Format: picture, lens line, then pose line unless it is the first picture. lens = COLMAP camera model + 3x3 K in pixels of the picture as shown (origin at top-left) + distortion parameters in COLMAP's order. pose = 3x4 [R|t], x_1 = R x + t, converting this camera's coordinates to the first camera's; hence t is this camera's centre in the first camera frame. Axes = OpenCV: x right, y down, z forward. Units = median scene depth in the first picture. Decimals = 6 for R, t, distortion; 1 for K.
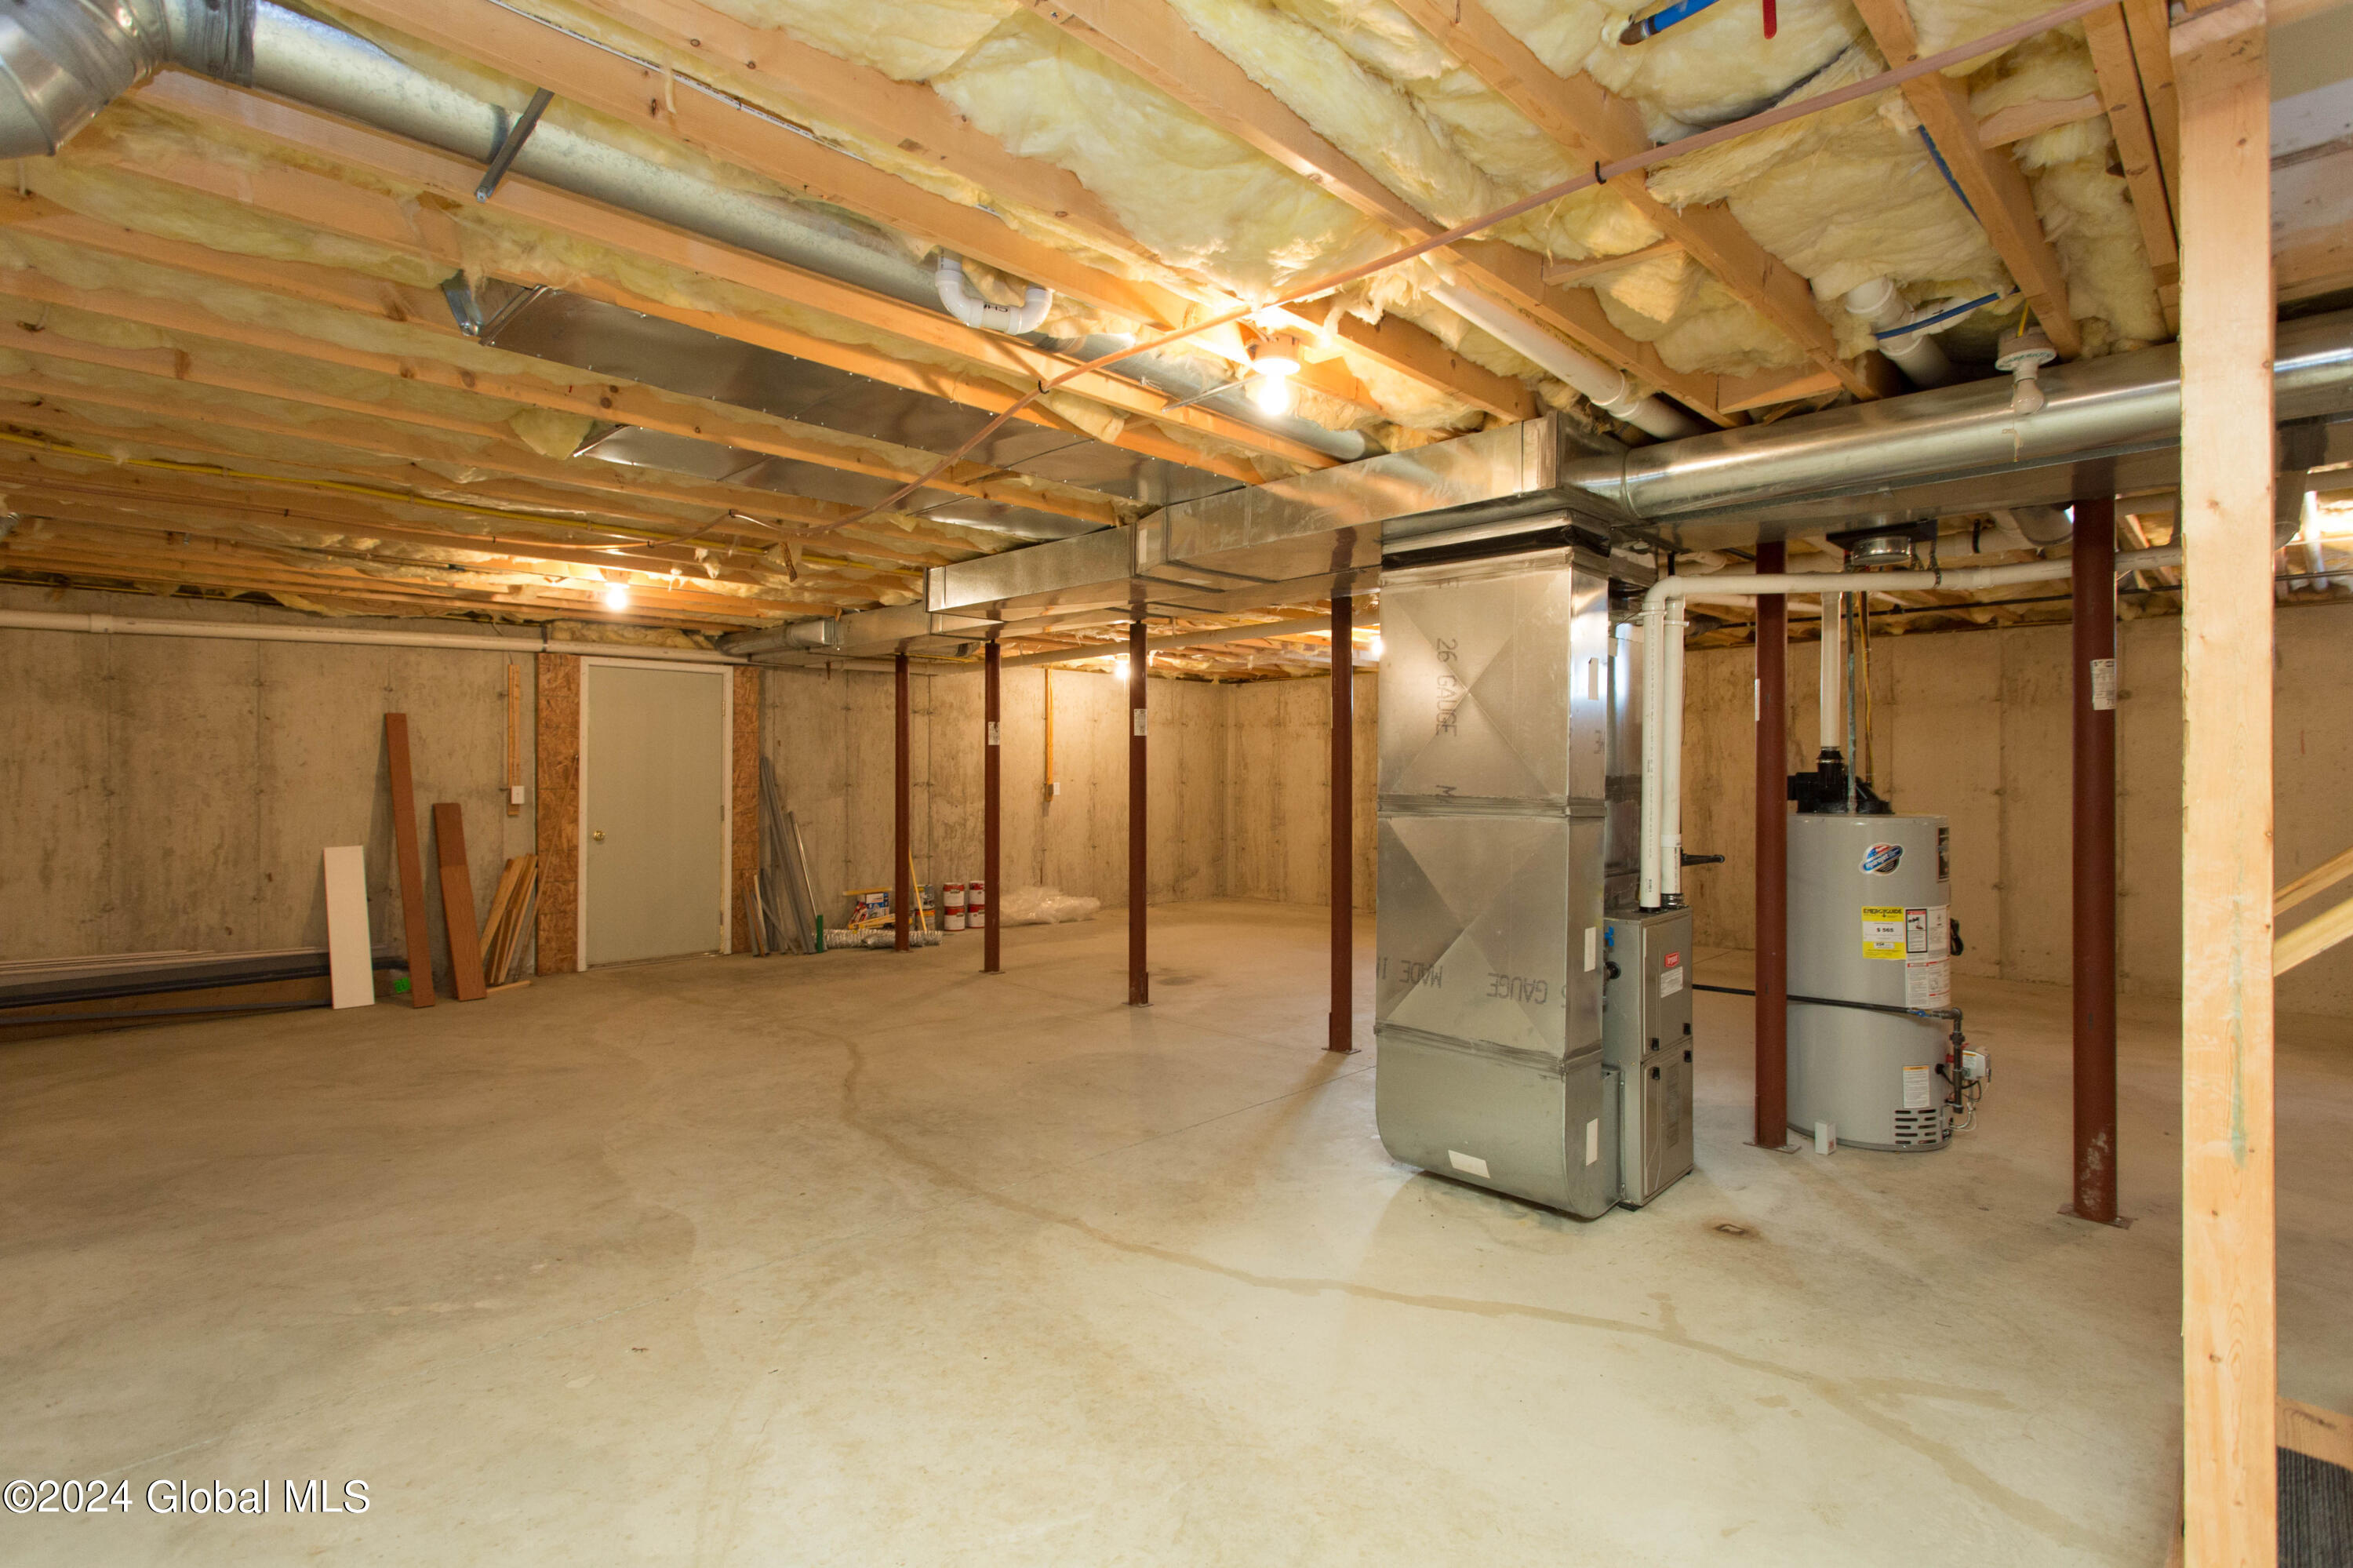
lens RADIAL K [[1121.1, 0, 1177.4], [0, 1121.1, 779.1], [0, 0, 1]] dist [0.011073, -0.001151]
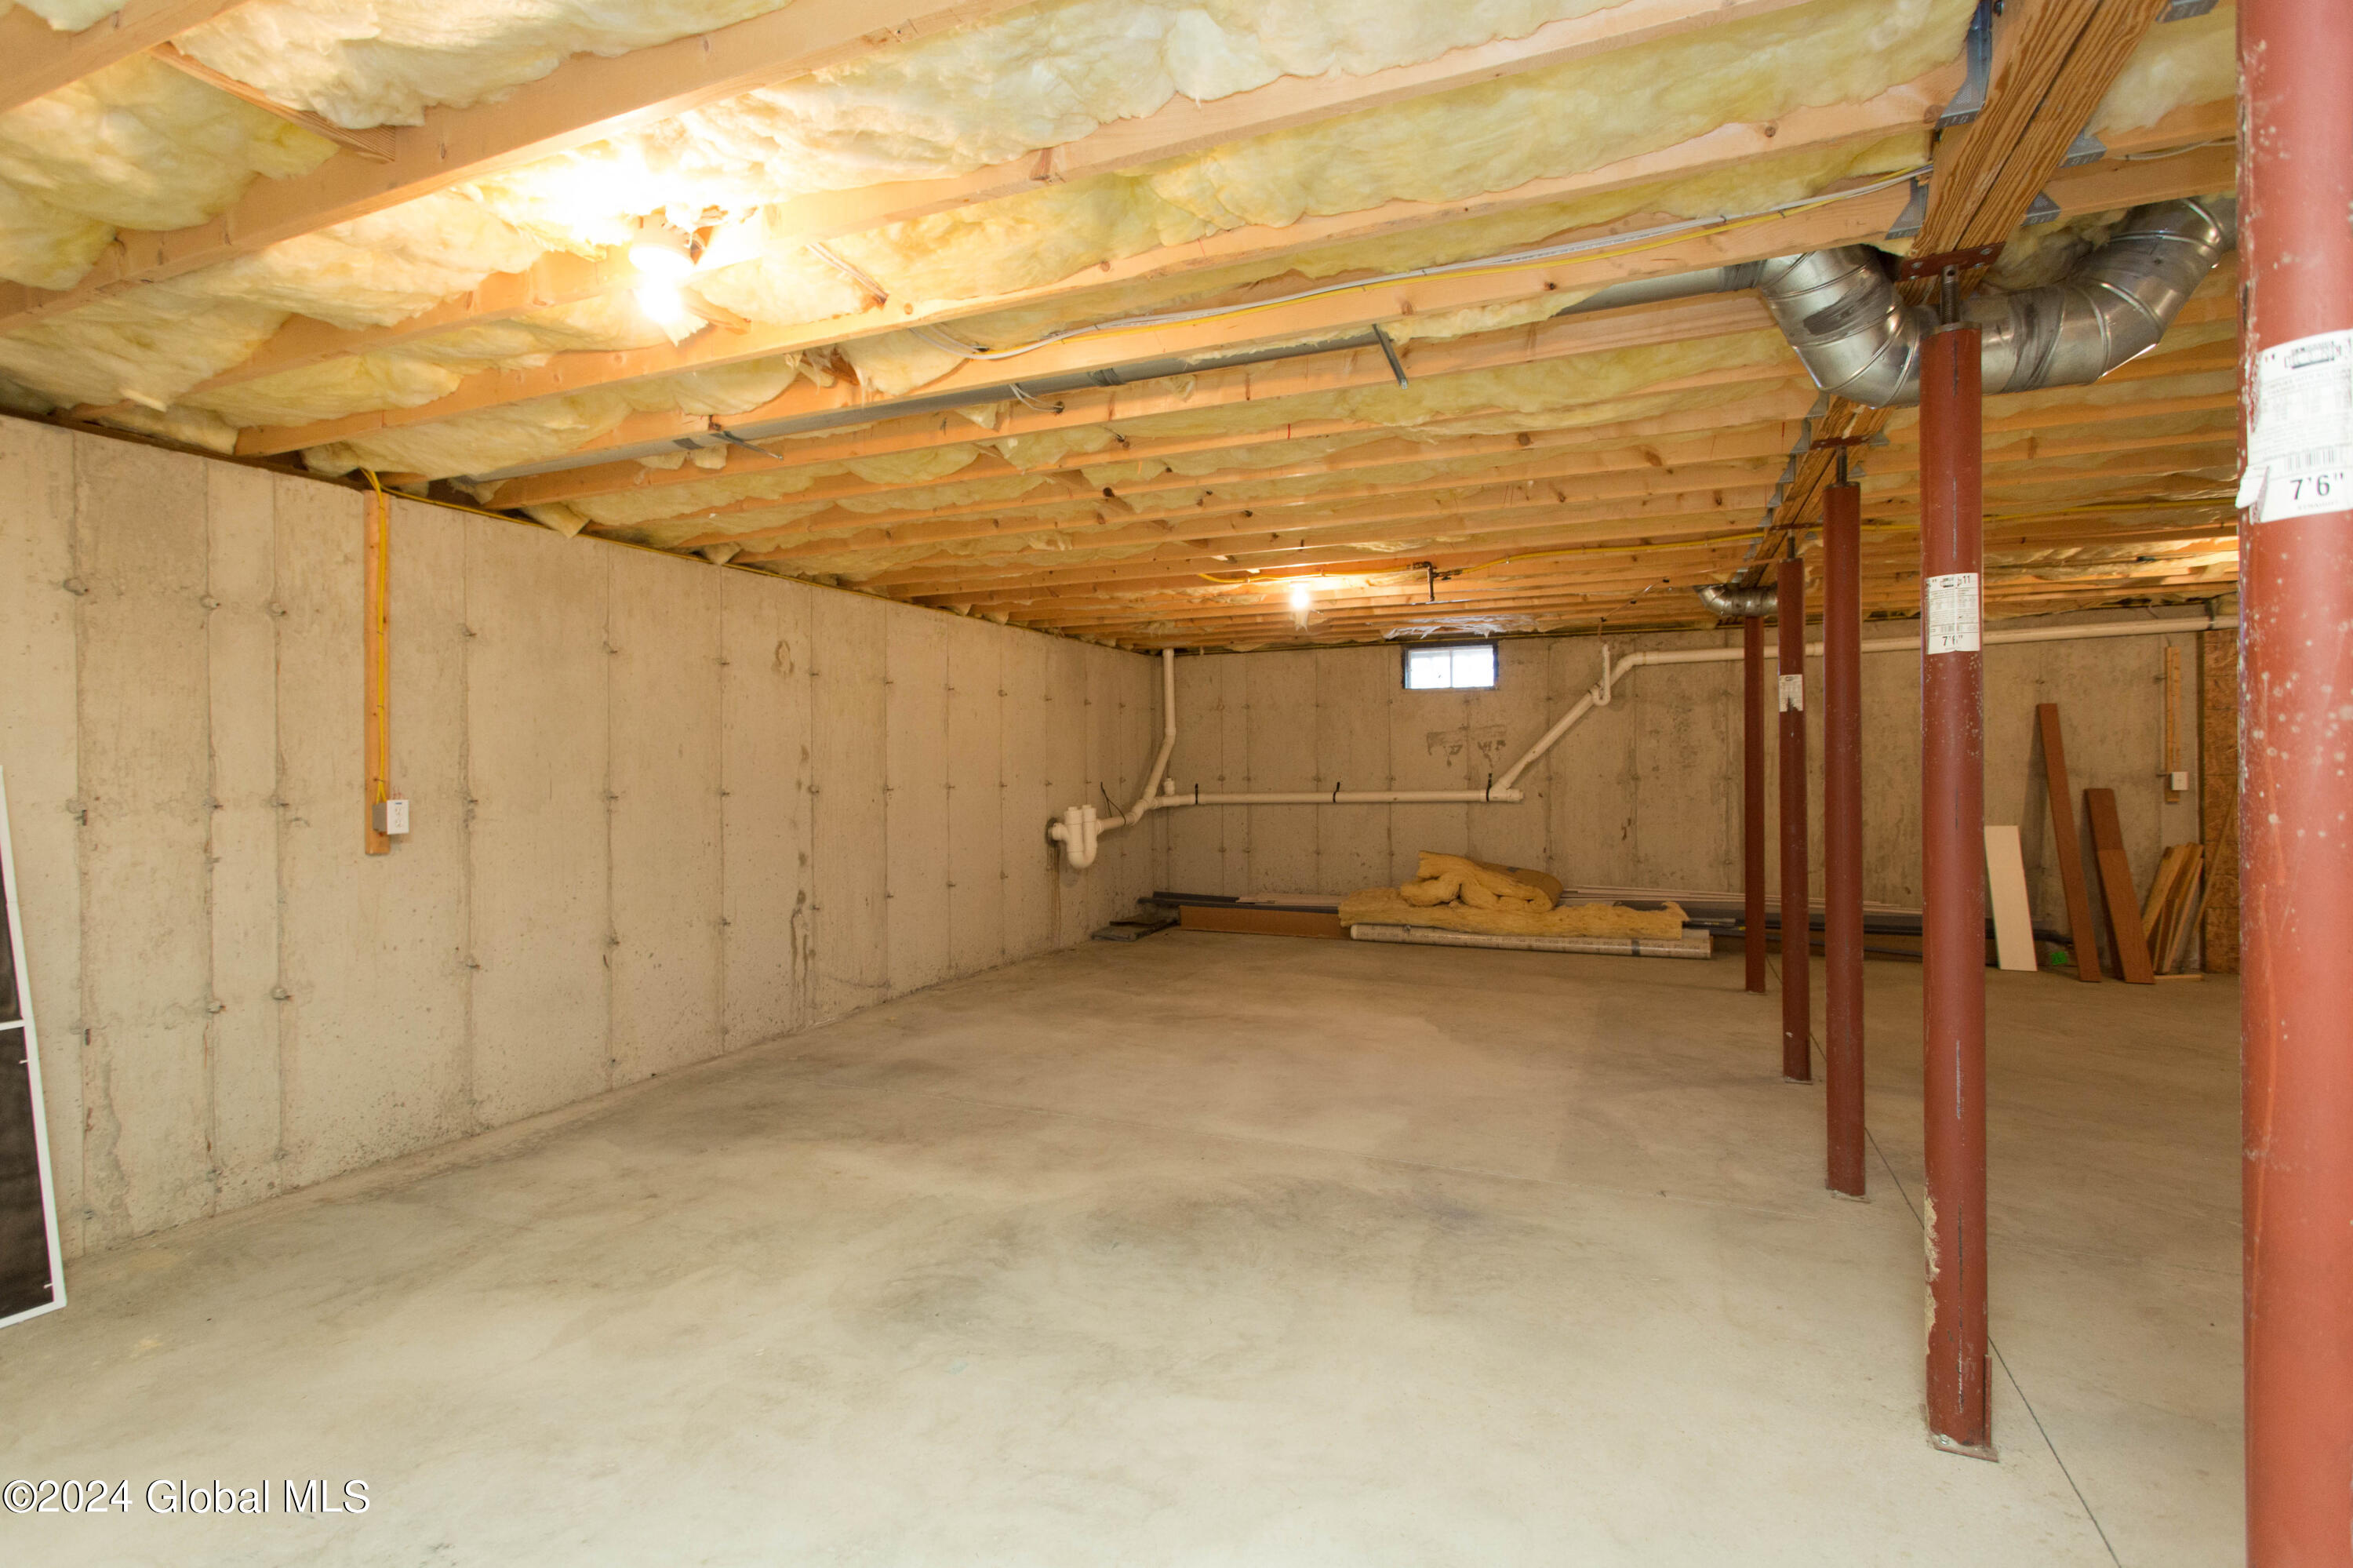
lens RADIAL K [[1121.1, 0, 1176.2], [0, 1121.1, 772.0], [0, 0, 1]] dist [0.011073, -0.001151]
pose [[0.379290, 0.000329, -0.925278, -0.016109], [0.002539, 0.999996, 0.001396, 0.002790], [0.925274, -0.002879, 0.379288, -0.169325]]
